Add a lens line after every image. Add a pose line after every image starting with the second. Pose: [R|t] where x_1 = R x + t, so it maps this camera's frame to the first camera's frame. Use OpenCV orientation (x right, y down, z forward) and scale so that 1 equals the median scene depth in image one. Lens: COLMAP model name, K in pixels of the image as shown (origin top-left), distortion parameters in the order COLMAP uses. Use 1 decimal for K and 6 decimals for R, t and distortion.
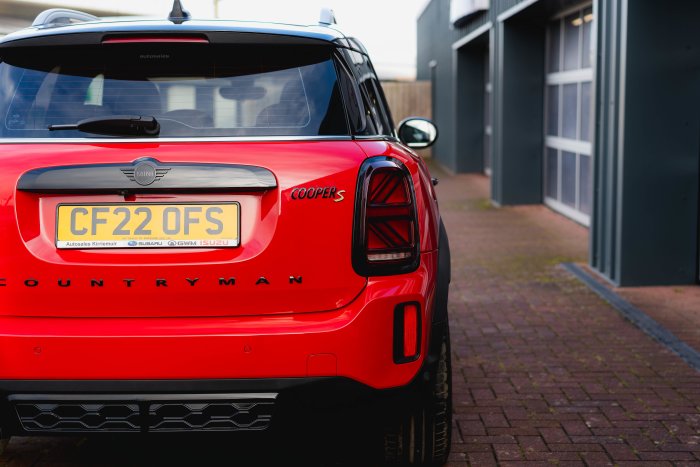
lens RADIAL K [[1157.0, 0, 349.7], [0, 1157.0, 234.7], [0, 0, 1]] dist [0.019480, 0.000000]
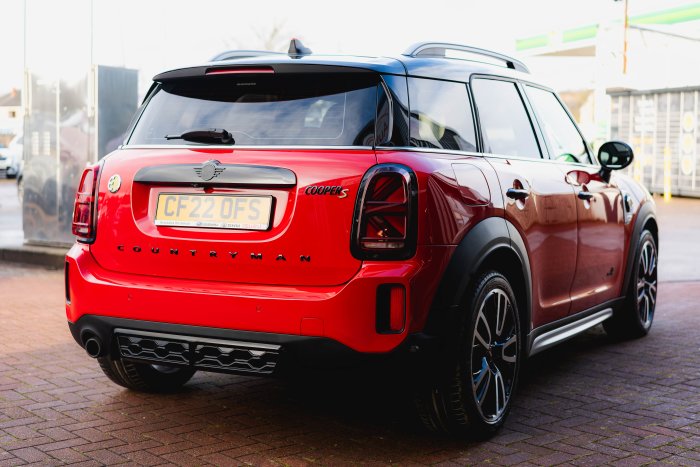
lens RADIAL K [[1157.0, 0, 350.7], [0, 1157.0, 232.5], [0, 0, 1]] dist [0.019480, 0.000000]
pose [[0.876588, 0.046843, -0.478956, 0.599620], [-0.061050, 0.998035, -0.014125, 0.025383], [0.477353, 0.041622, 0.877725, -0.084594]]
